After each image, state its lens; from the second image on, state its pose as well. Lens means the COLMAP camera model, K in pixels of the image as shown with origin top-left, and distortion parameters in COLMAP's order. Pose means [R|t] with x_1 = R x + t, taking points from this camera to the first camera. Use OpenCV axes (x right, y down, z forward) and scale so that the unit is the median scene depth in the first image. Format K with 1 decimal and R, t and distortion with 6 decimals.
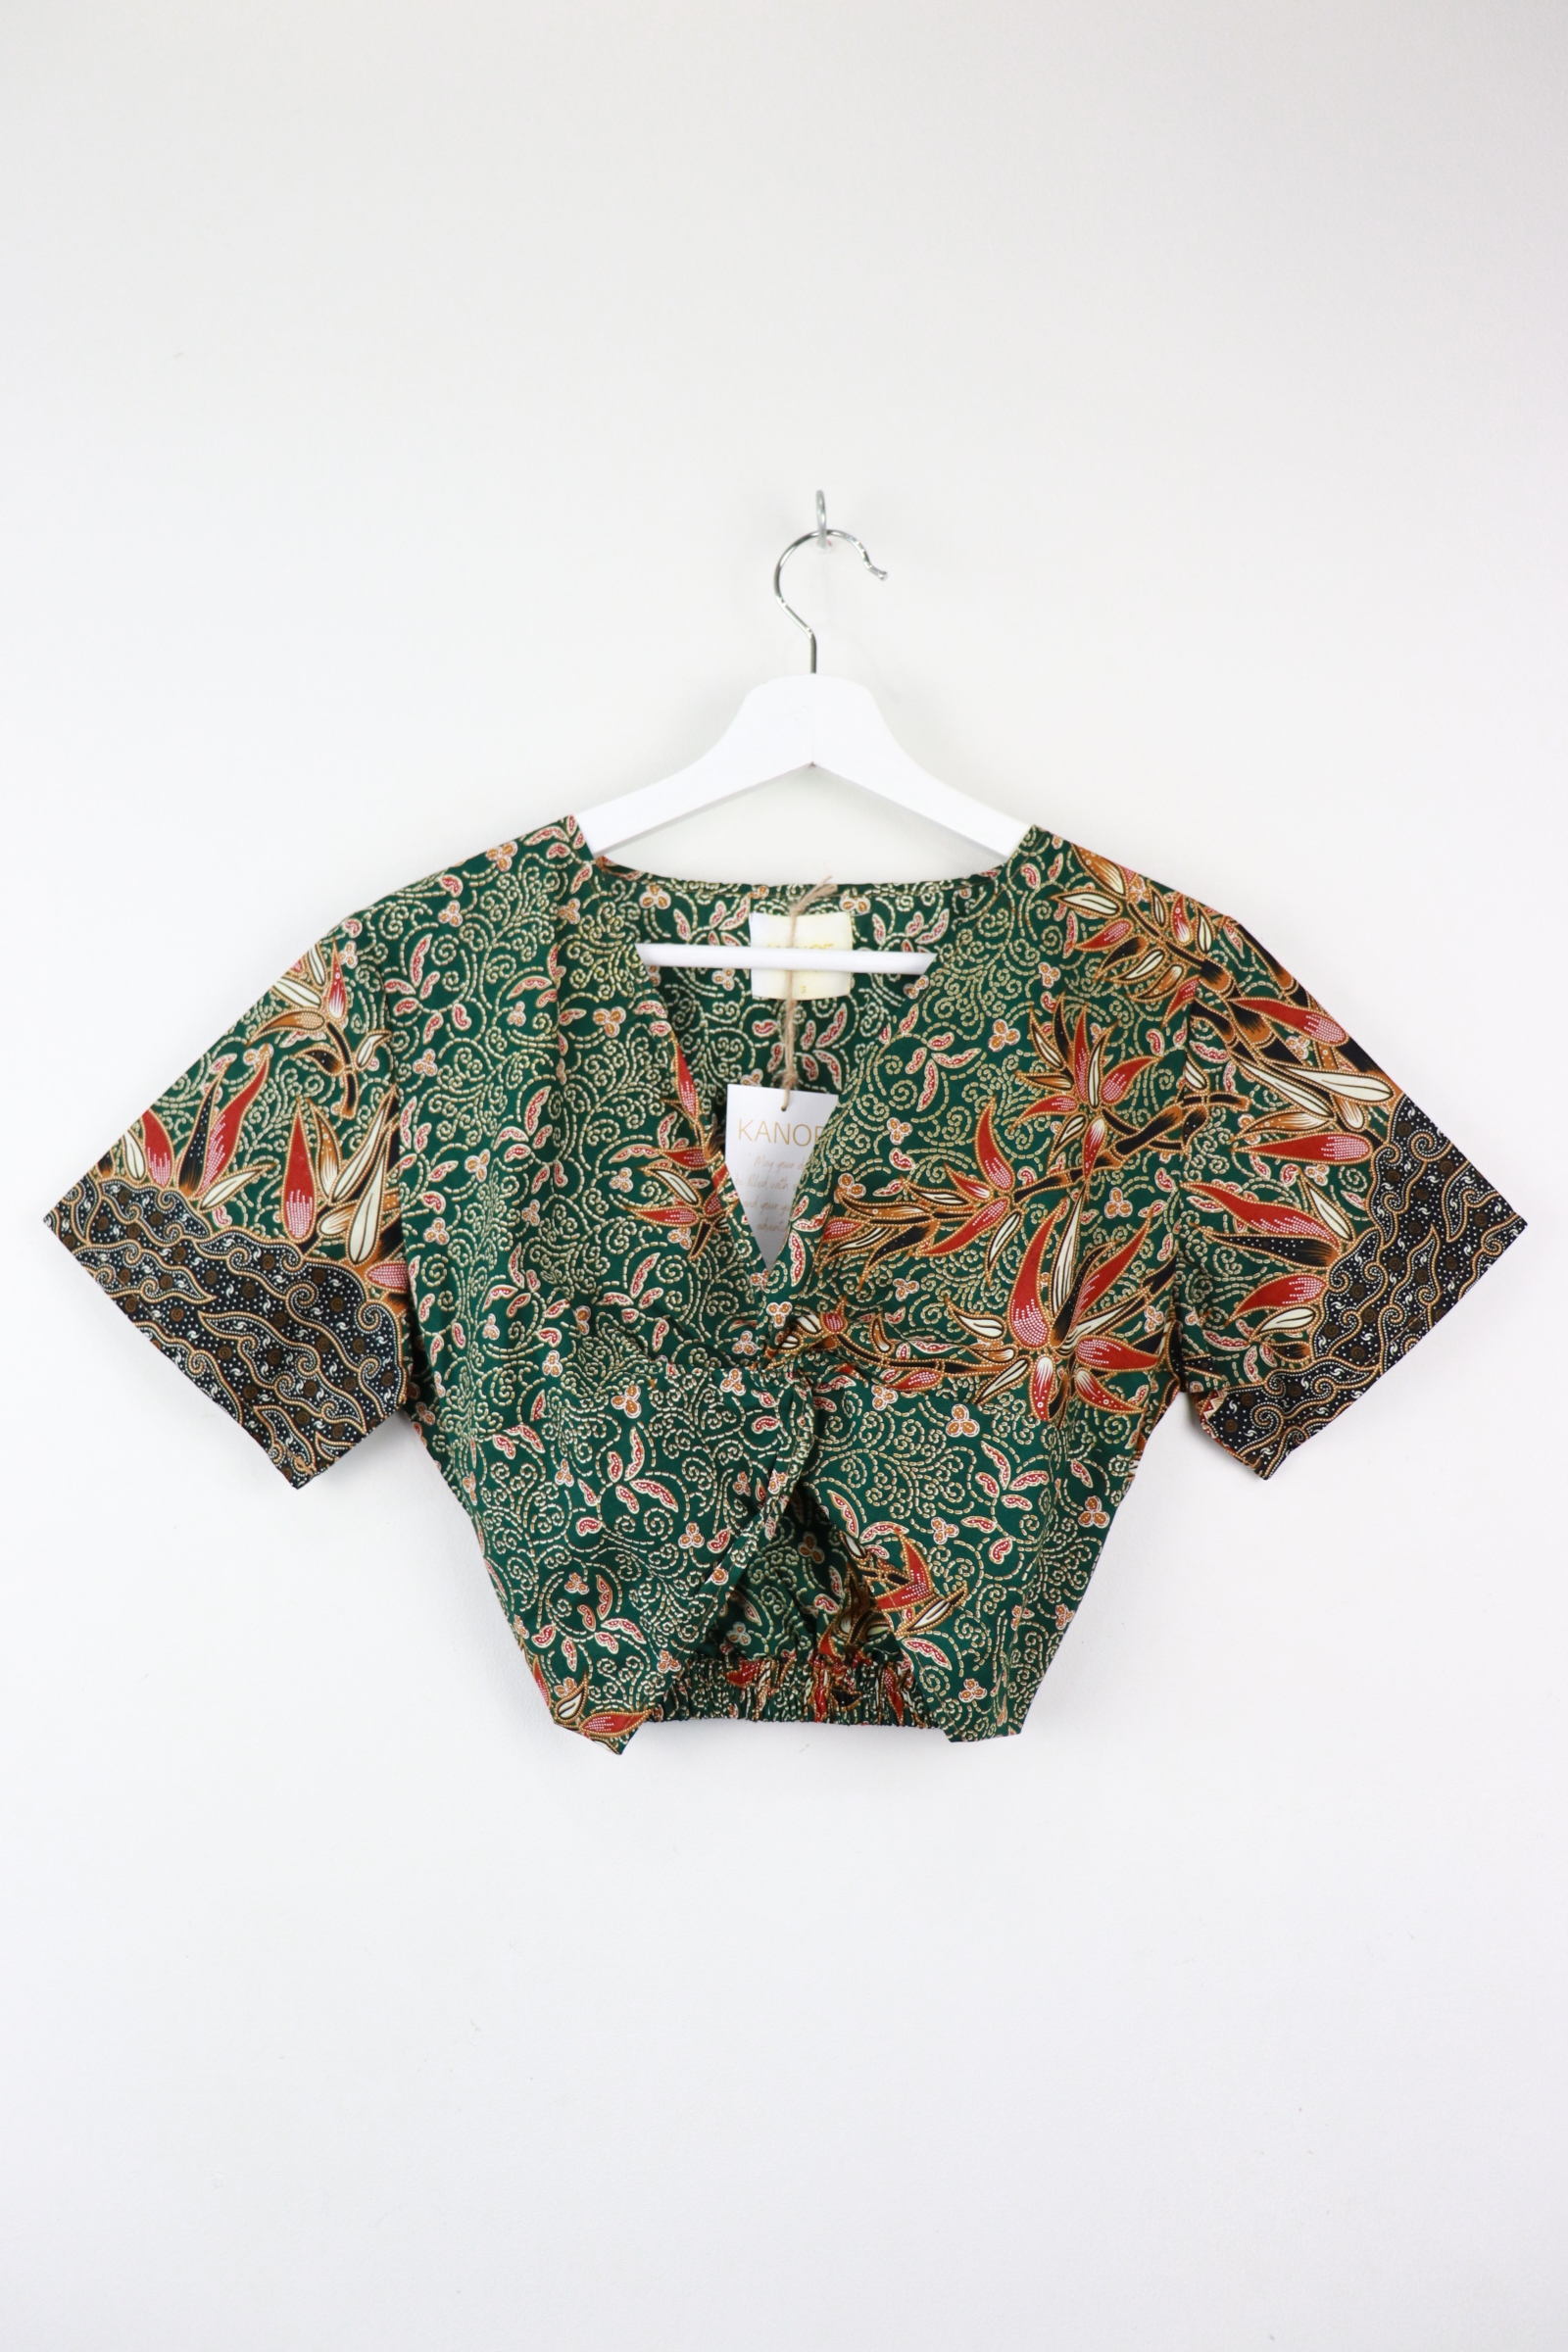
lens RADIAL K [[2322.0, 0, 782.0], [0, 2322.0, 1245.3], [0, 0, 1]] dist [-0.094626, 0.000000]
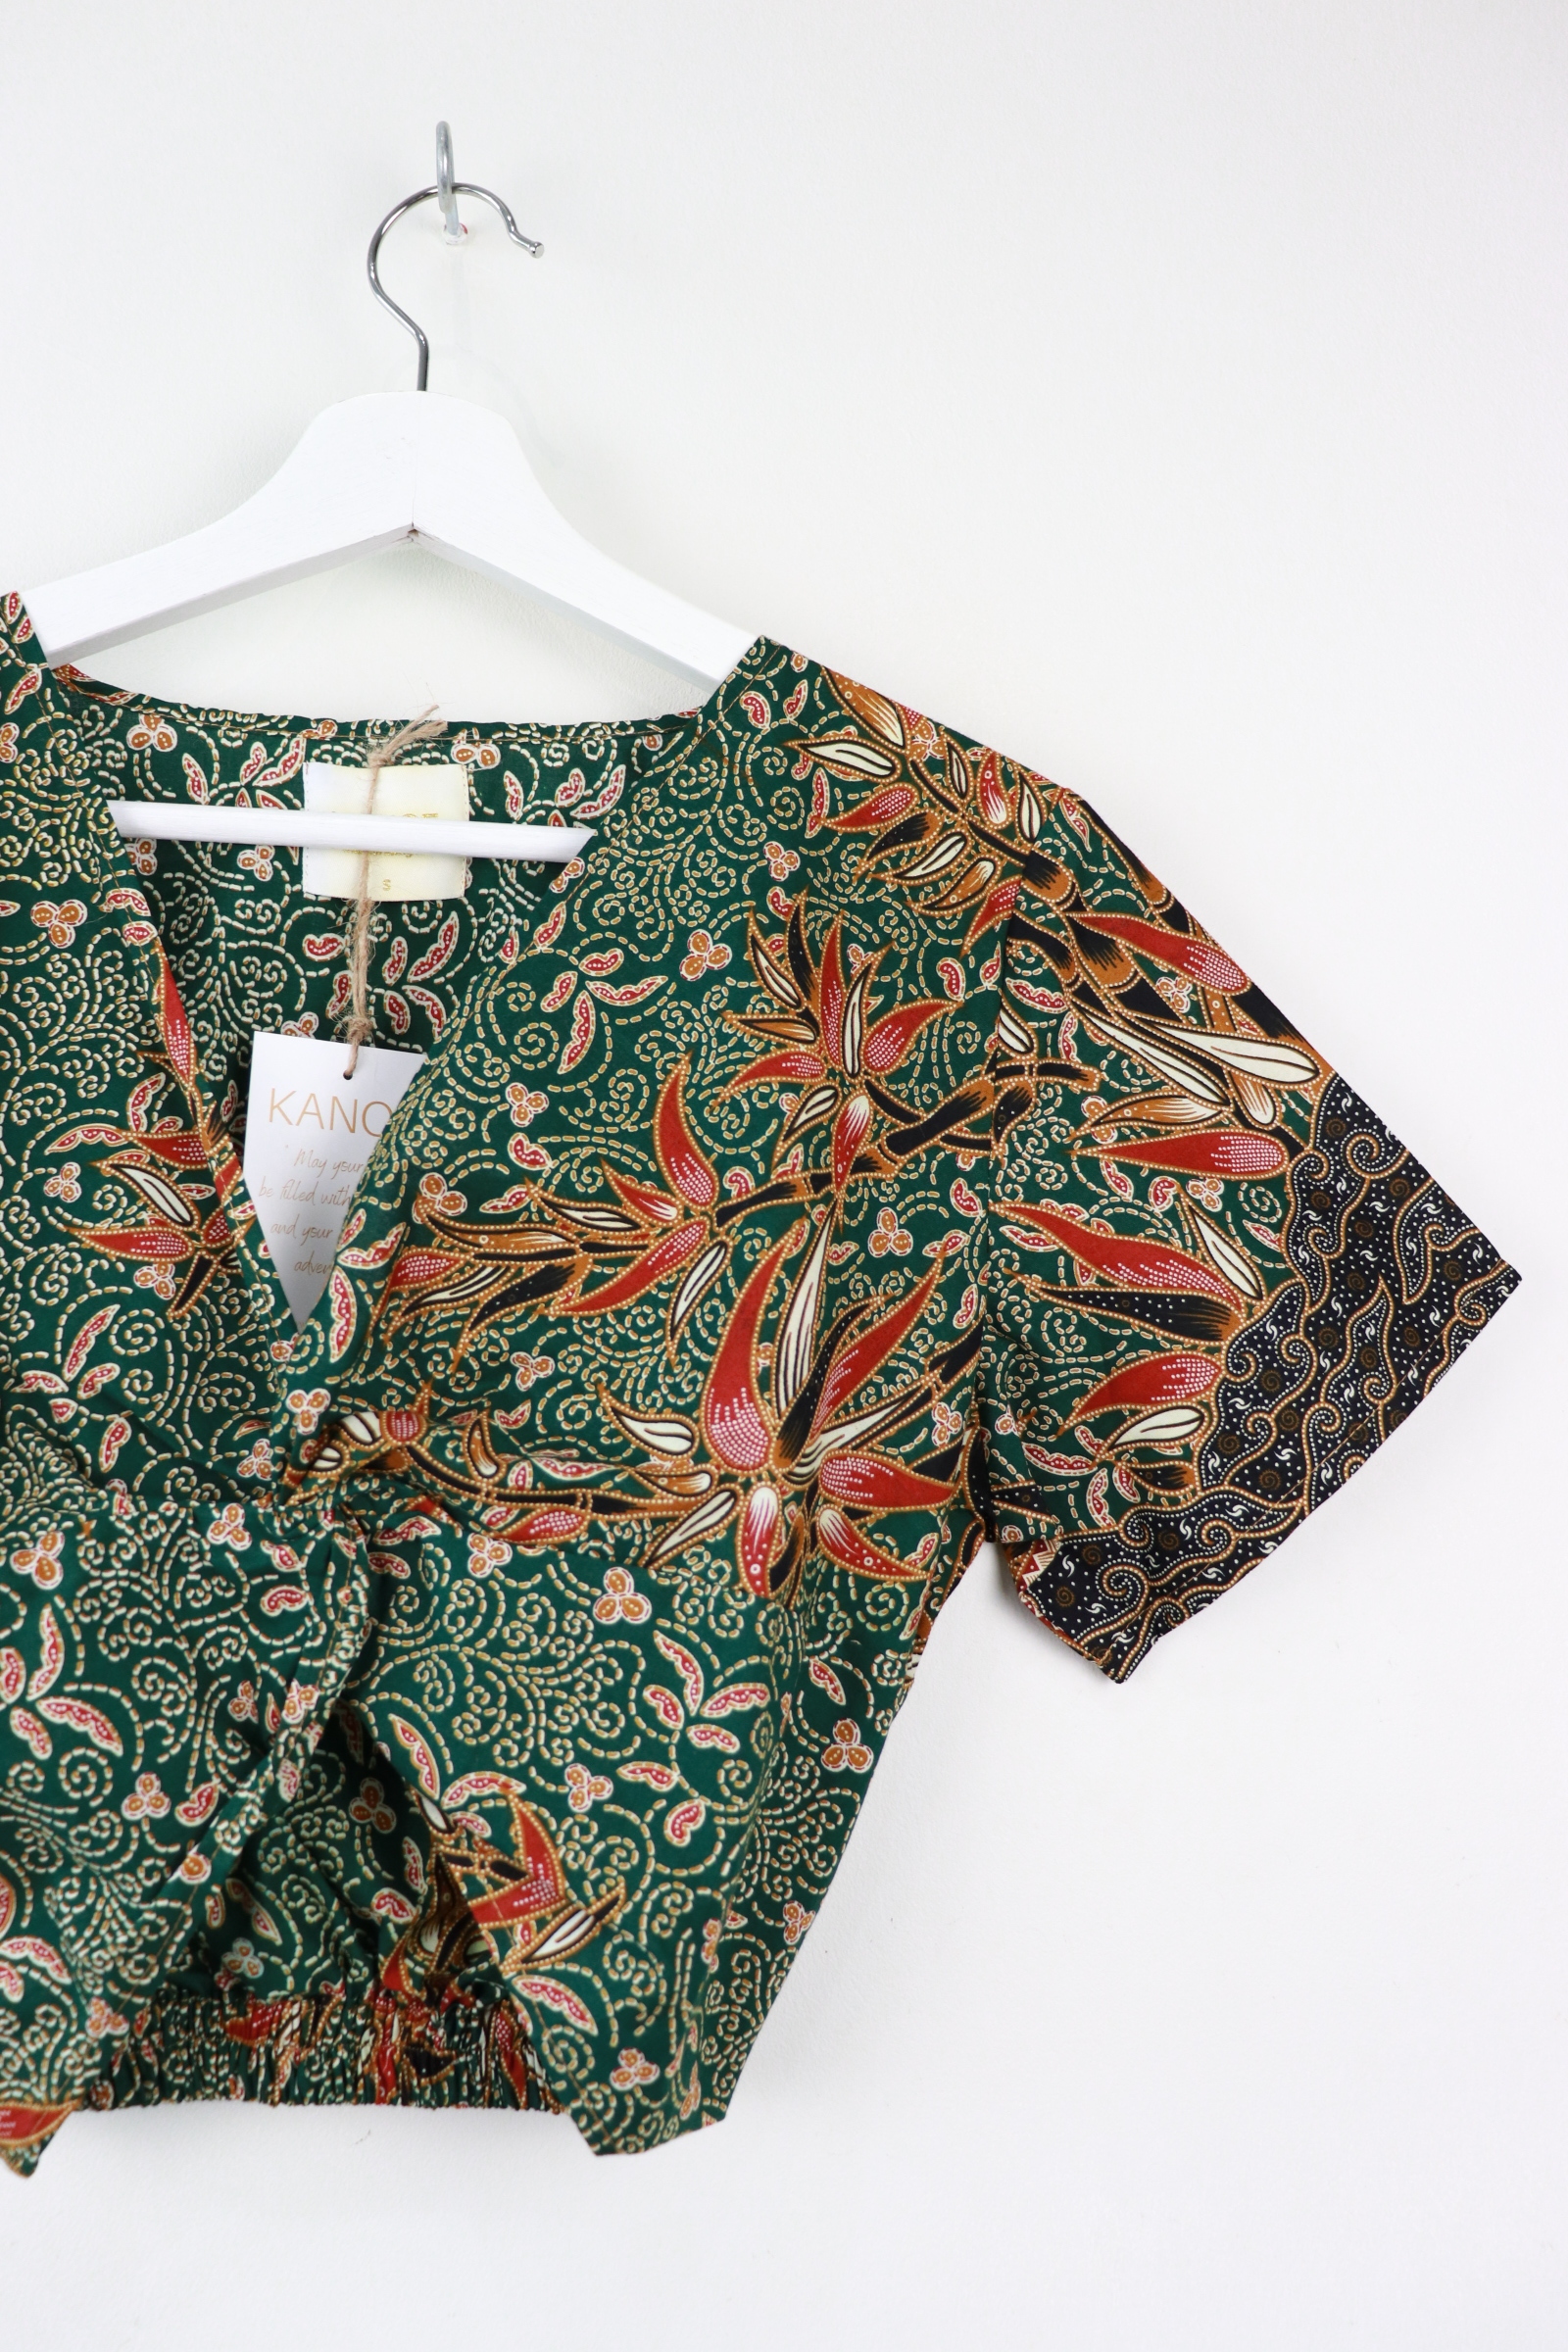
lens RADIAL K [[2322.0, 0, 860.2], [0, 2322.0, 1178.9], [0, 0, 1]] dist [-0.094626, 0.000000]
pose [[0.991206, 0.018346, 0.131048, 0.056413], [-0.007701, 0.996662, -0.081279, 0.017221], [-0.132102, 0.079555, 0.988038, 0.391971]]
